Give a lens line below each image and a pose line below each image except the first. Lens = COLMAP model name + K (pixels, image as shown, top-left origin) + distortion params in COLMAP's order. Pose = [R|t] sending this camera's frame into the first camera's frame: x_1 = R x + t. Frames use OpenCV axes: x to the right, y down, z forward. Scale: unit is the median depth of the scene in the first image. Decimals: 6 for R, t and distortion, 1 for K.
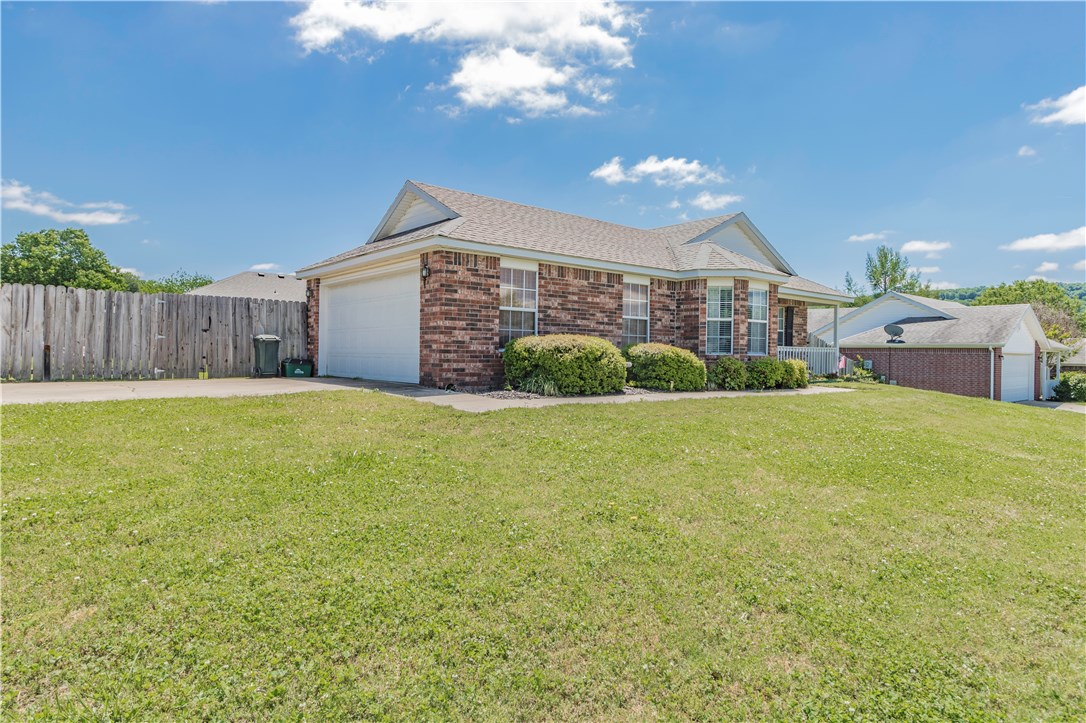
lens RADIAL K [[636.7, 0, 546.4], [0, 636.7, 360.1], [0, 0, 1]] dist [-0.020814, 0.000061]
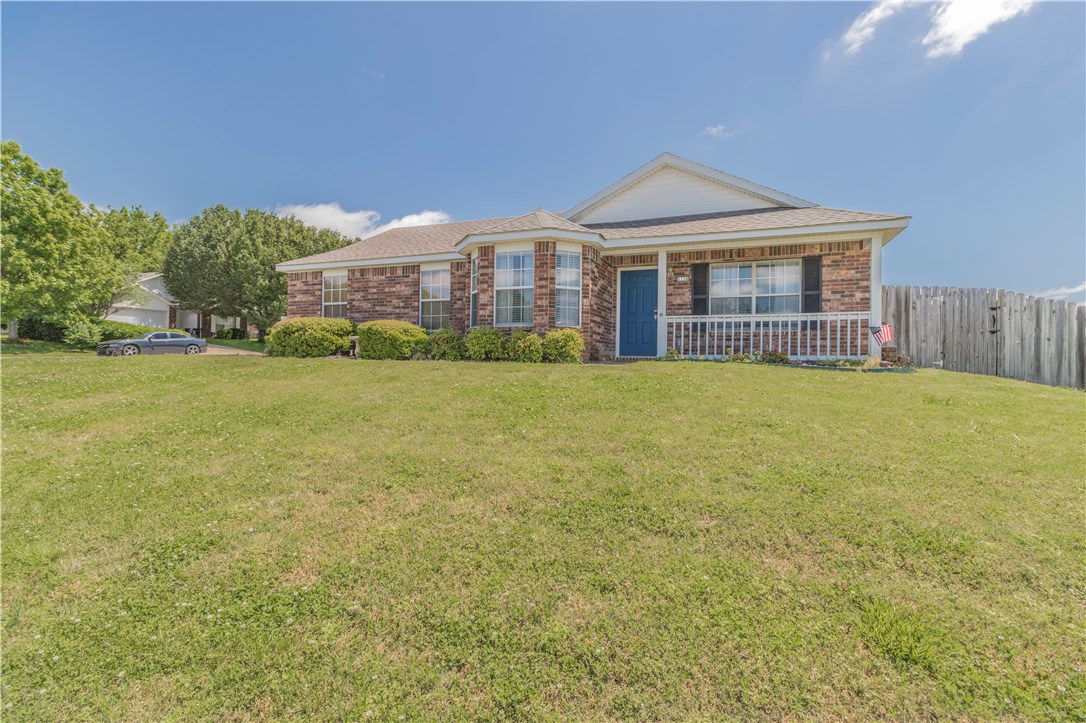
lens RADIAL K [[497.2, 0, 550.5], [0, 497.2, 362.4], [0, 0, 1]] dist [0.001622, 0.000931]
pose [[0.481866, -0.006918, -0.876217, 1.109593], [-0.017110, 0.999704, -0.017302, 0.062594], [0.876078, 0.023330, 0.481605, 0.816339]]
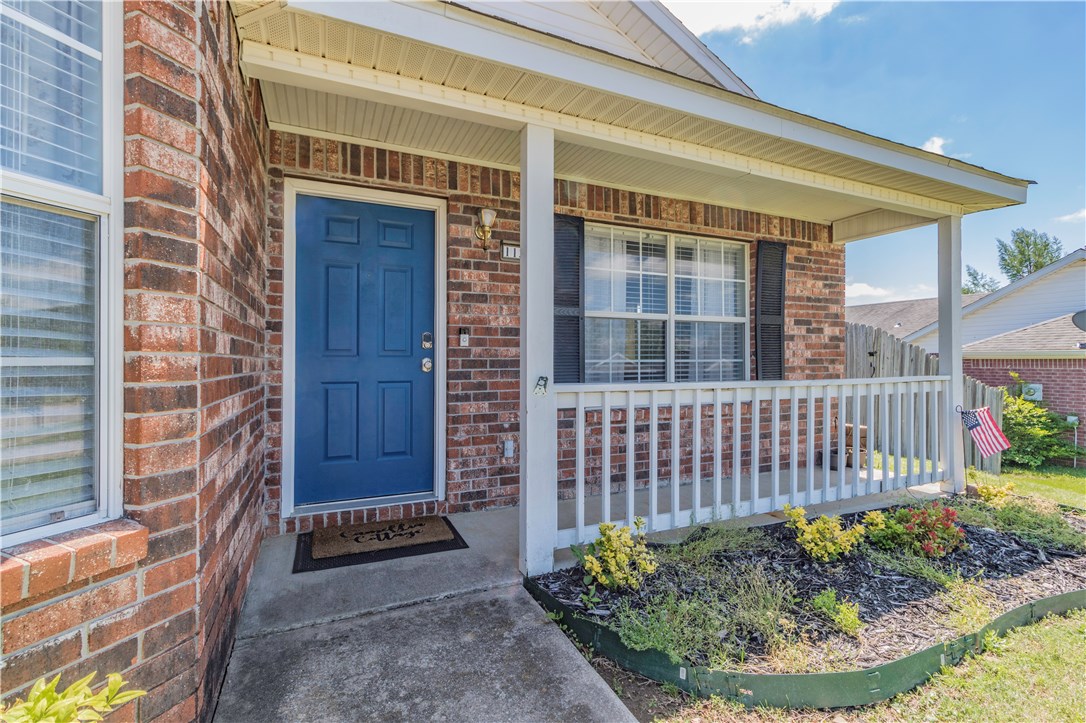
lens RADIAL K [[496.7, 0, 548.5], [0, 496.7, 354.9], [0, 0, 1]] dist [0.002244, 0.000202]
pose [[0.966238, -0.017450, -0.257058, 0.538281], [0.011328, 0.999616, -0.025275, -0.038475], [0.257400, 0.021509, 0.966065, 1.171326]]
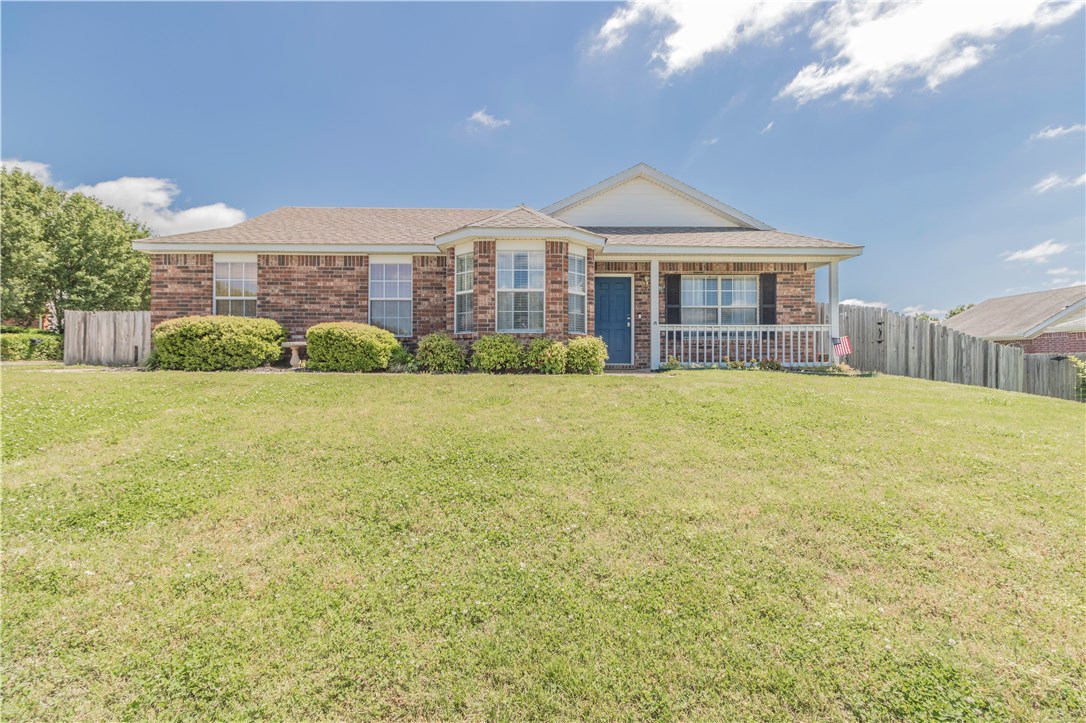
lens RADIAL K [[497.2, 0, 549.8], [0, 497.2, 361.1], [0, 0, 1]] dist [0.001622, 0.000931]
pose [[0.777317, -0.017783, -0.628858, 0.865618], [0.002339, 0.999675, -0.025377, 0.050831], [0.629105, 0.018255, 0.777106, 0.615783]]
